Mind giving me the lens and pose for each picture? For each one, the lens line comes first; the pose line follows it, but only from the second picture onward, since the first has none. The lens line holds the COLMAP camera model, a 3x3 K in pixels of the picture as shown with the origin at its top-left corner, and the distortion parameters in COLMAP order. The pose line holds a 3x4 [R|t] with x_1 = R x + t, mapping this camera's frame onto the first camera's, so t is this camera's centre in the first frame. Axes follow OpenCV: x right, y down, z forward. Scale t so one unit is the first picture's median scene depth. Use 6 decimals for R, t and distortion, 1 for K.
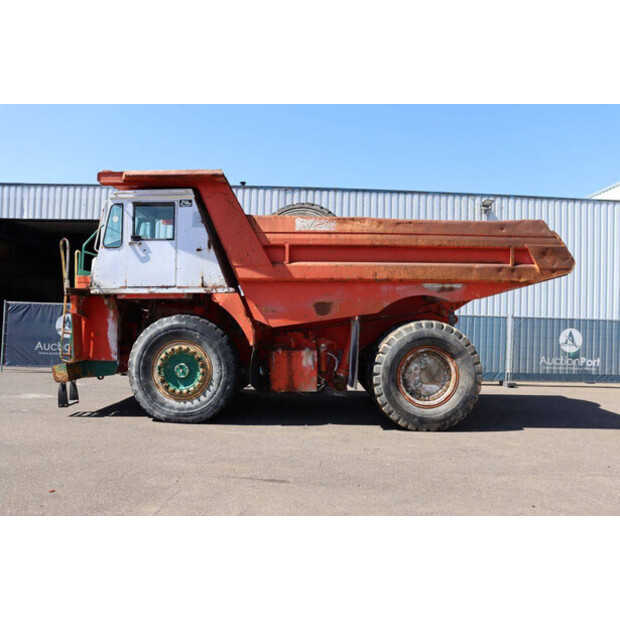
lens RADIAL K [[509.9, 0, 310.0], [0, 509.9, 310.0], [0, 0, 1]] dist [-0.176624, 0.160424]
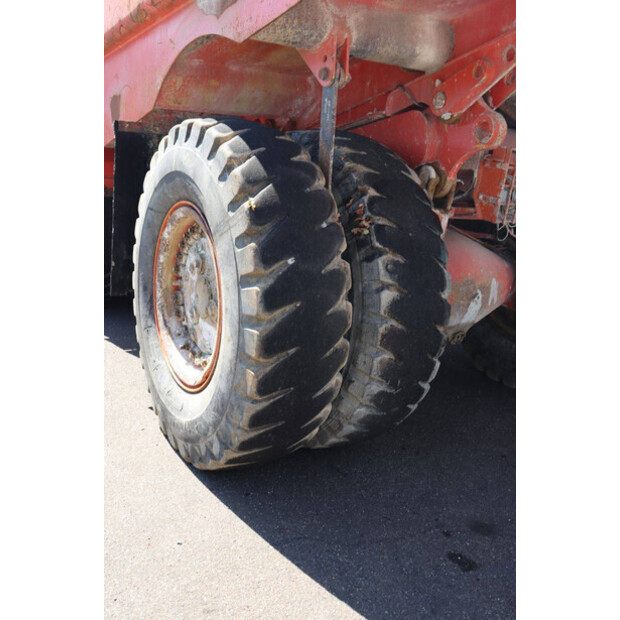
lens RADIAL K [[605.1, 0, 310.0], [0, 605.1, 310.0], [0, 0, 1]] dist [-0.123300, 0.182291]
pose [[0.525743, 0.191550, -0.828796, 0.600400], [-0.029848, 0.977871, 0.207070, 0.058201], [0.850120, -0.084128, 0.519826, 0.865705]]
